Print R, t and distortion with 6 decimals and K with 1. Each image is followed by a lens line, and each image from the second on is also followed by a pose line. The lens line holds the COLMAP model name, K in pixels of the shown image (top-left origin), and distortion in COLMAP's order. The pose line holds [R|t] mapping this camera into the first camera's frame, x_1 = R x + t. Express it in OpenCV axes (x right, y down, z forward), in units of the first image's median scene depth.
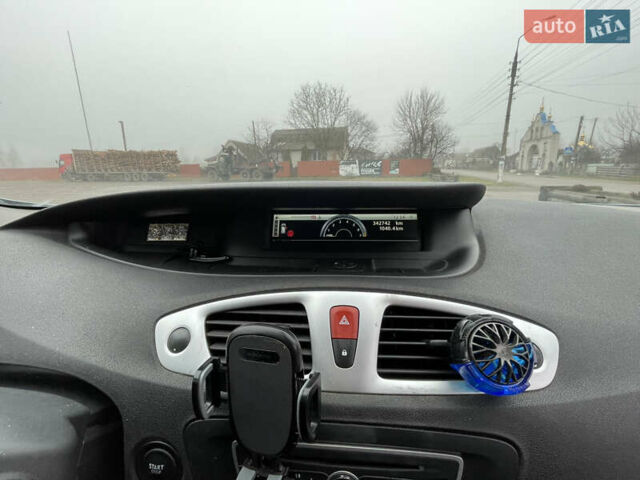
lens RADIAL K [[284.7, 0, 318.8], [0, 284.7, 238.7], [0, 0, 1]] dist [-0.000558, -0.001166]
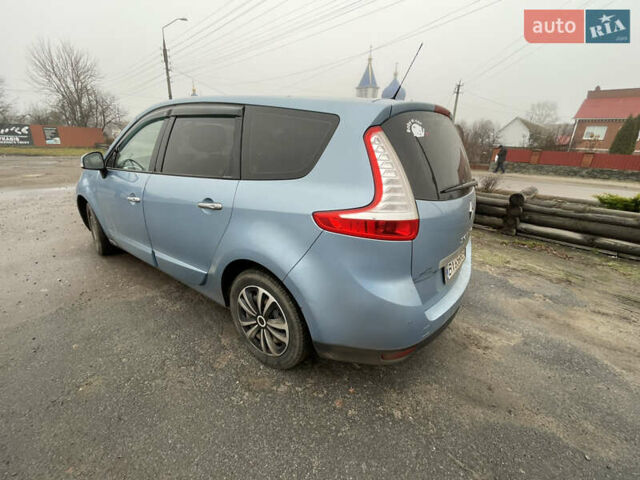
lens RADIAL K [[284.7, 0, 318.8], [0, 284.7, 238.7], [0, 0, 1]] dist [-0.000558, -0.001166]
pose [[0.527496, -0.242097, 0.814332, -0.061867], [0.163467, 0.969549, 0.182354, 0.012942], [-0.833683, 0.036926, 0.551008, -0.076835]]
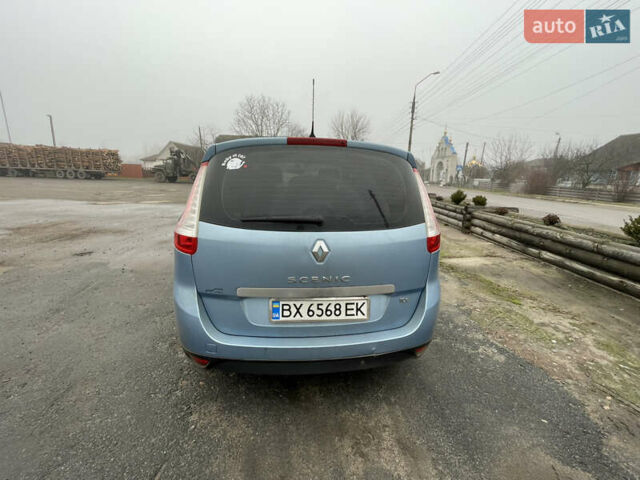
lens RADIAL K [[284.7, 0, 318.8], [0, 284.7, 238.7], [0, 0, 1]] dist [-0.000558, -0.001166]
pose [[0.979474, -0.004104, 0.201528, -0.011357], [0.007023, 0.999881, -0.013772, 0.020802], [-0.201448, 0.014904, 0.979386, -0.115754]]
